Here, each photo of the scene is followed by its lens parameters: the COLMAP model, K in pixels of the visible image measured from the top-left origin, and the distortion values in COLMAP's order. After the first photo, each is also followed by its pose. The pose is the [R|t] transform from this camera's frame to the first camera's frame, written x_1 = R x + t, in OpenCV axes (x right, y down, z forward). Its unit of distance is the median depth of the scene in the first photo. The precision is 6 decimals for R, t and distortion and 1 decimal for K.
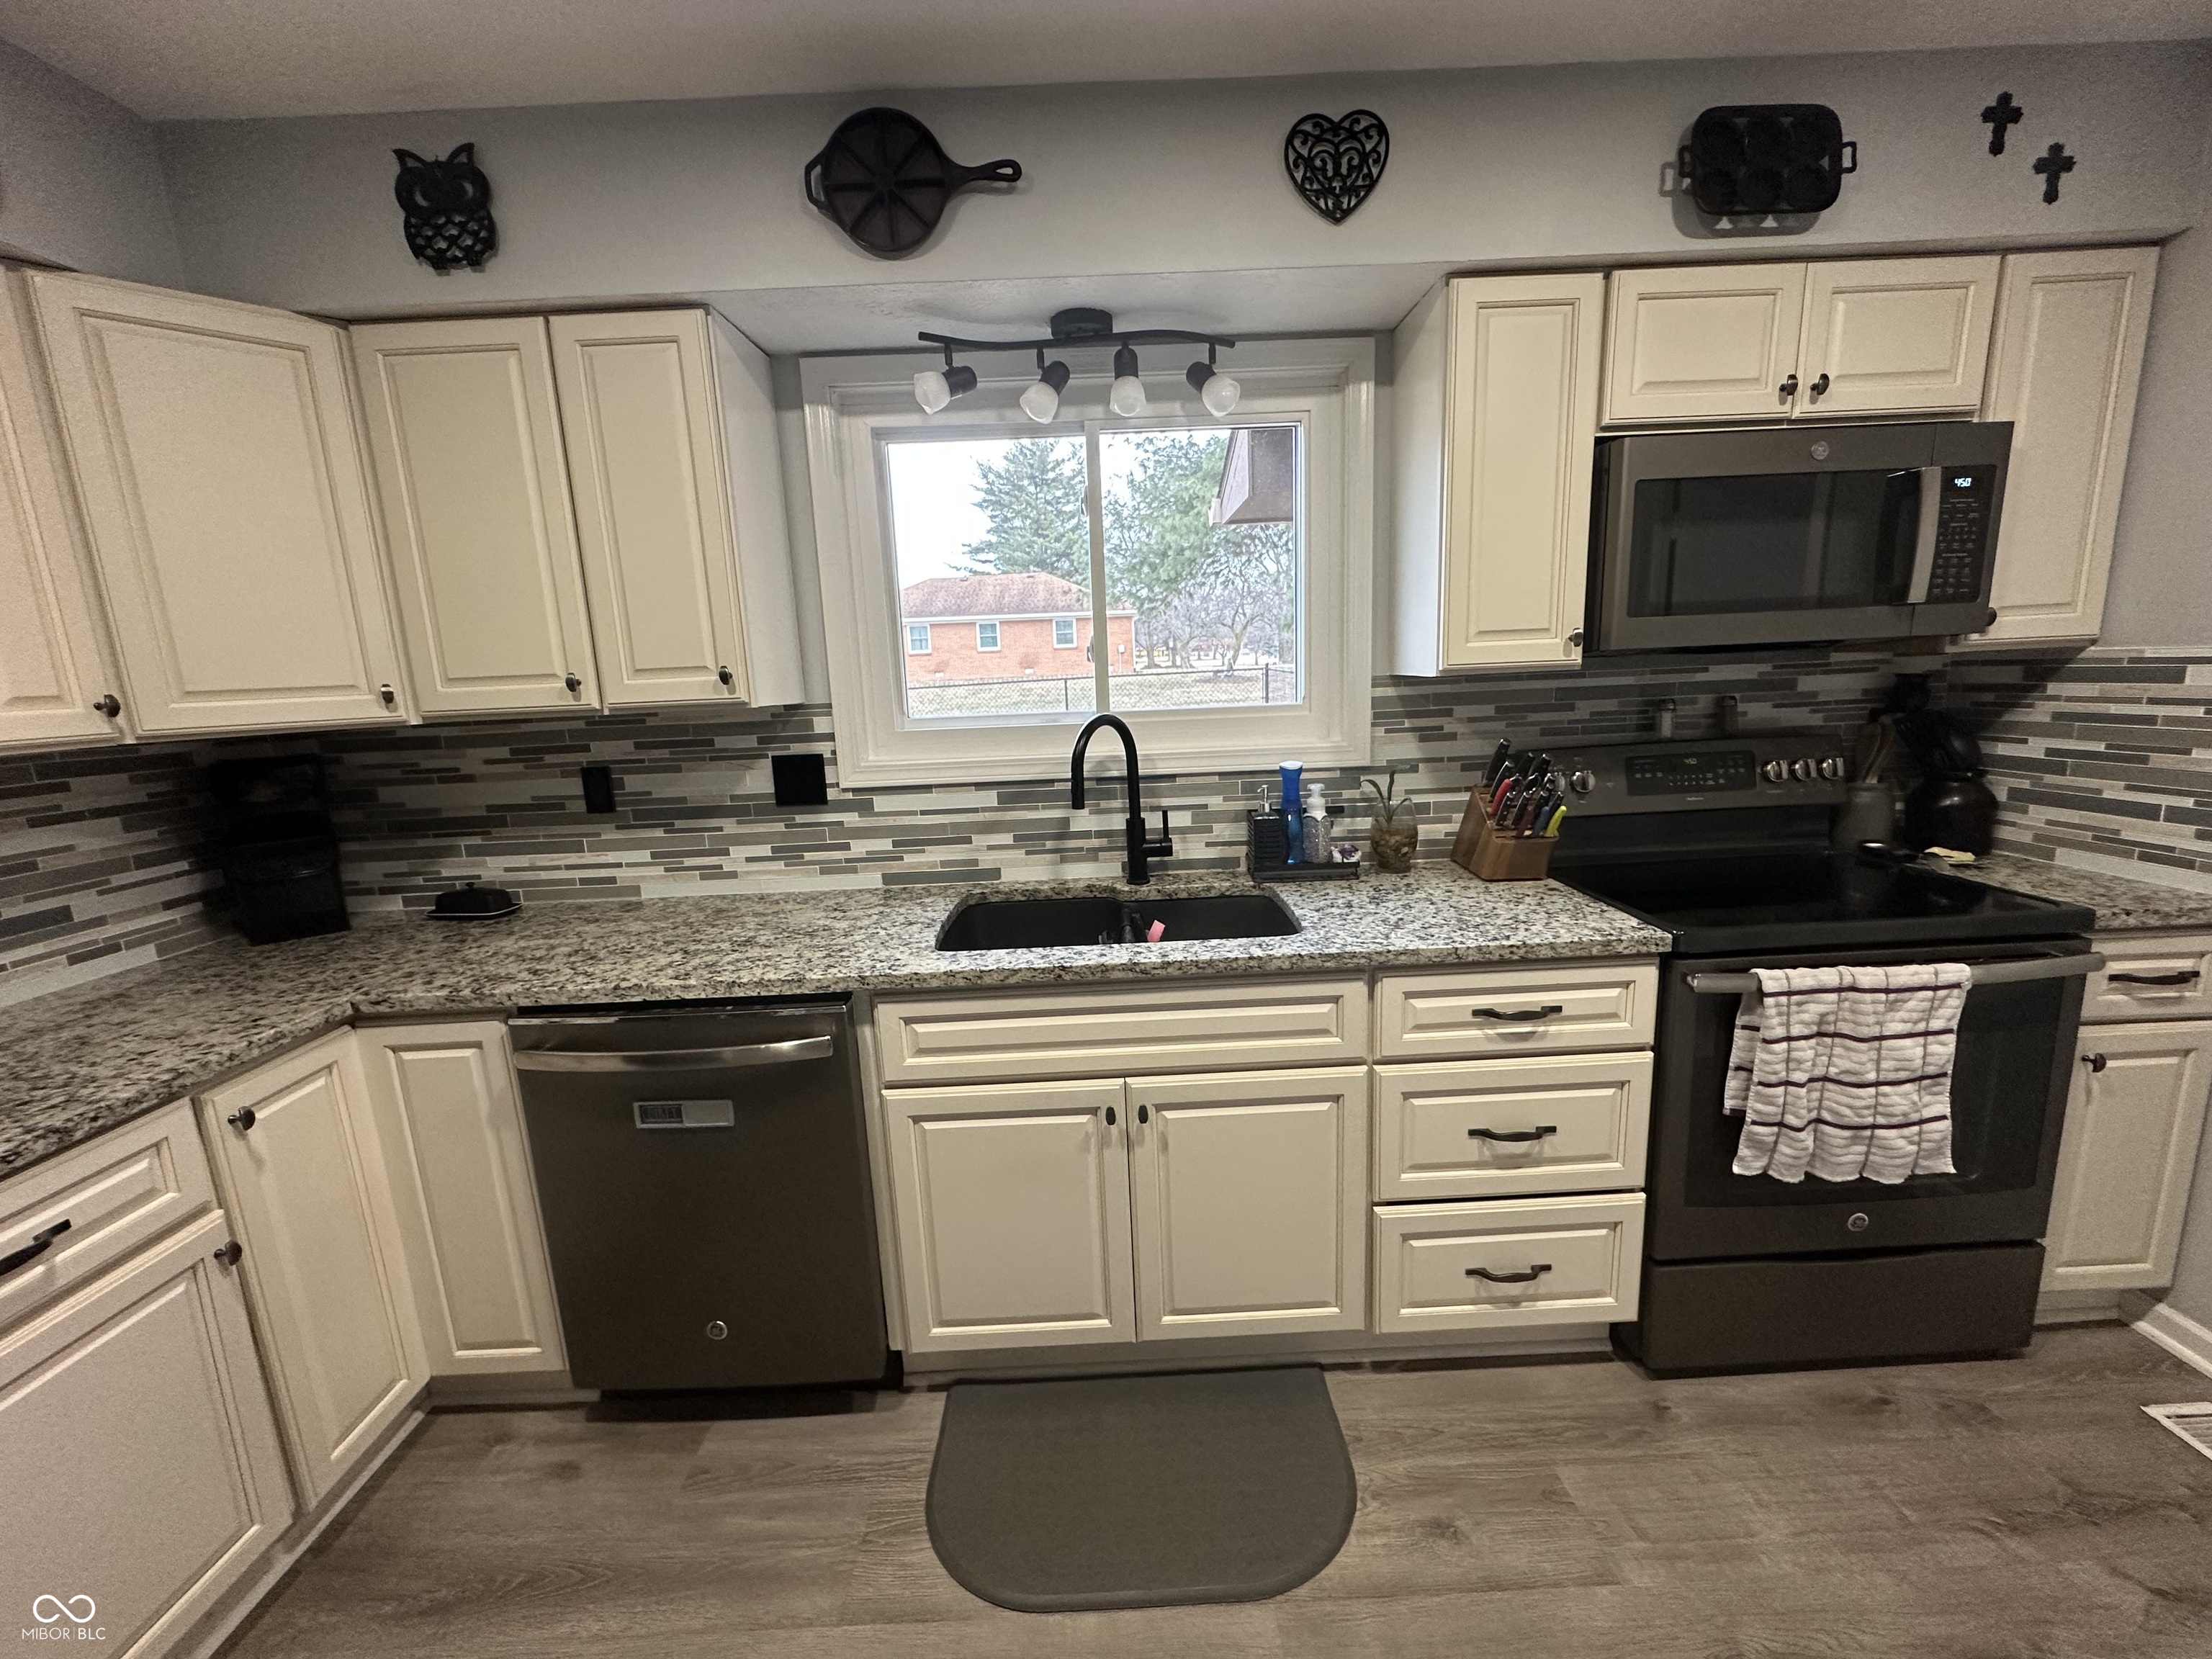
lens RADIAL K [[884.5, 0, 1109.8], [0, 884.5, 826.5], [0, 0, 1]] dist [0.001749, -0.000147]
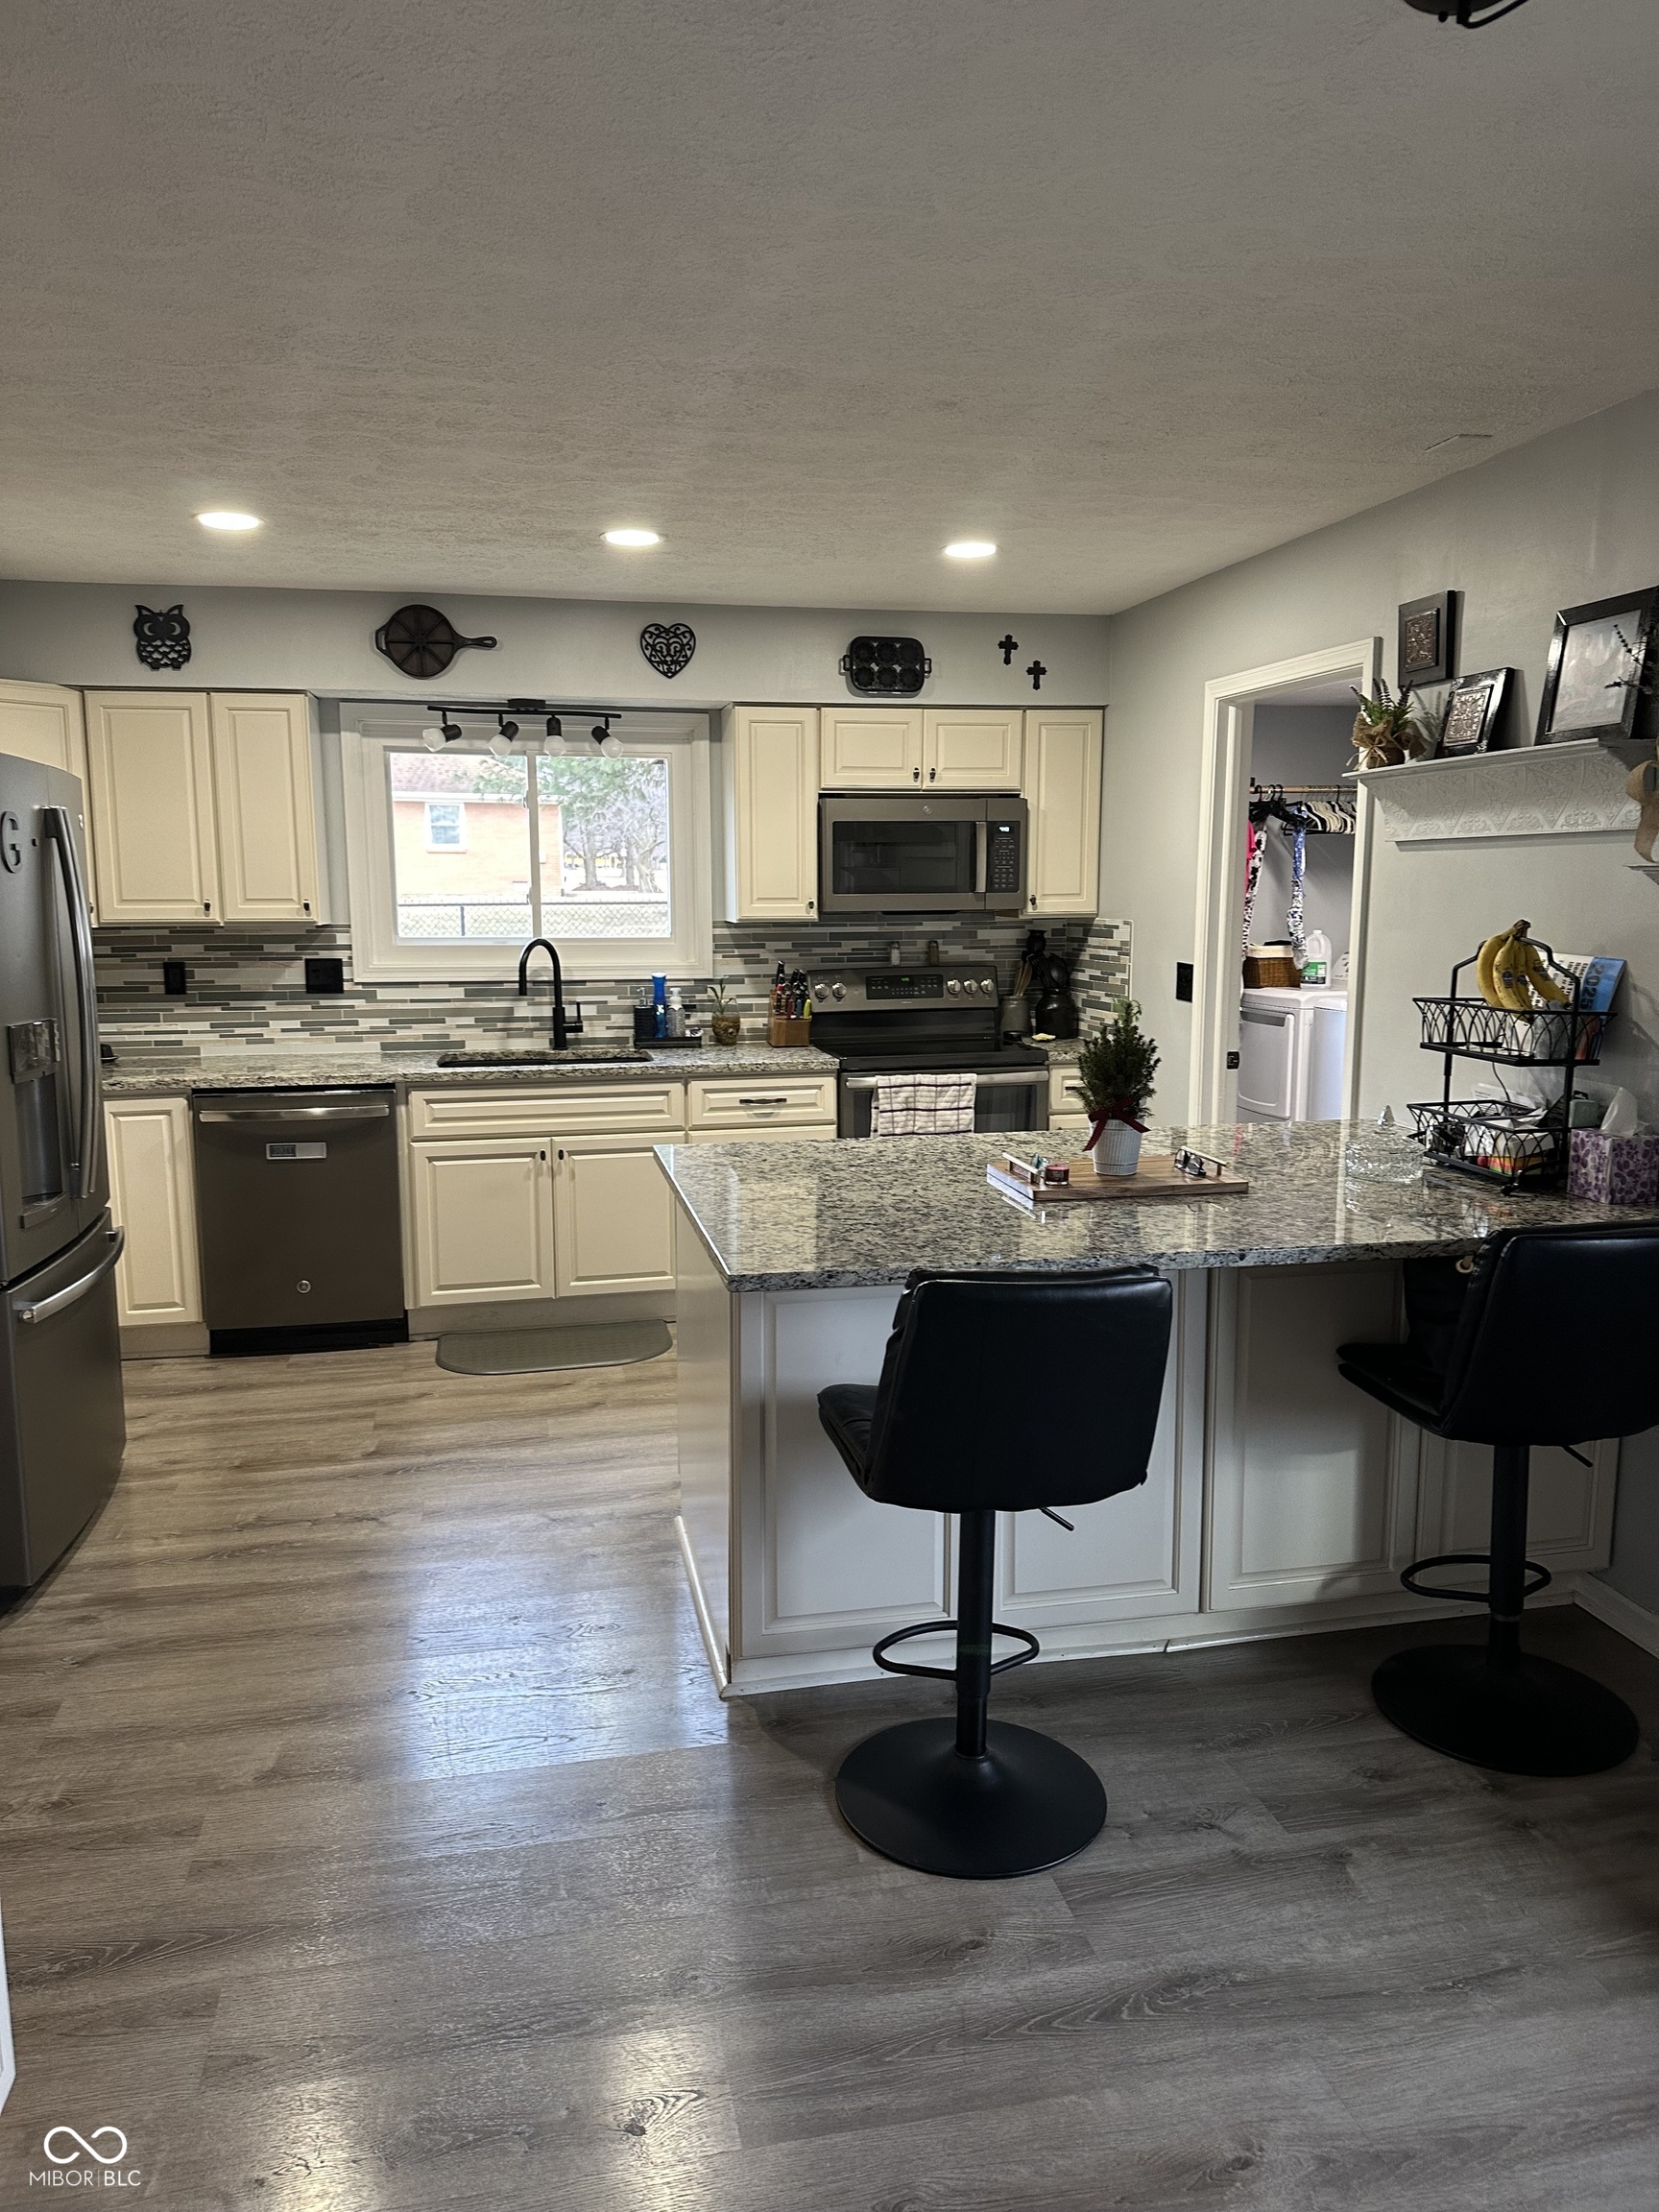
lens RADIAL K [[1554.0, 0, 819.2], [0, 1554.0, 1103.7], [0, 0, 1]] dist [0.113170, -0.003334]
pose [[0.981585, 0.011625, 0.190673, -0.045810], [-0.003796, 0.999137, -0.041374, 0.299531], [-0.190989, 0.039888, 0.980781, -1.937262]]
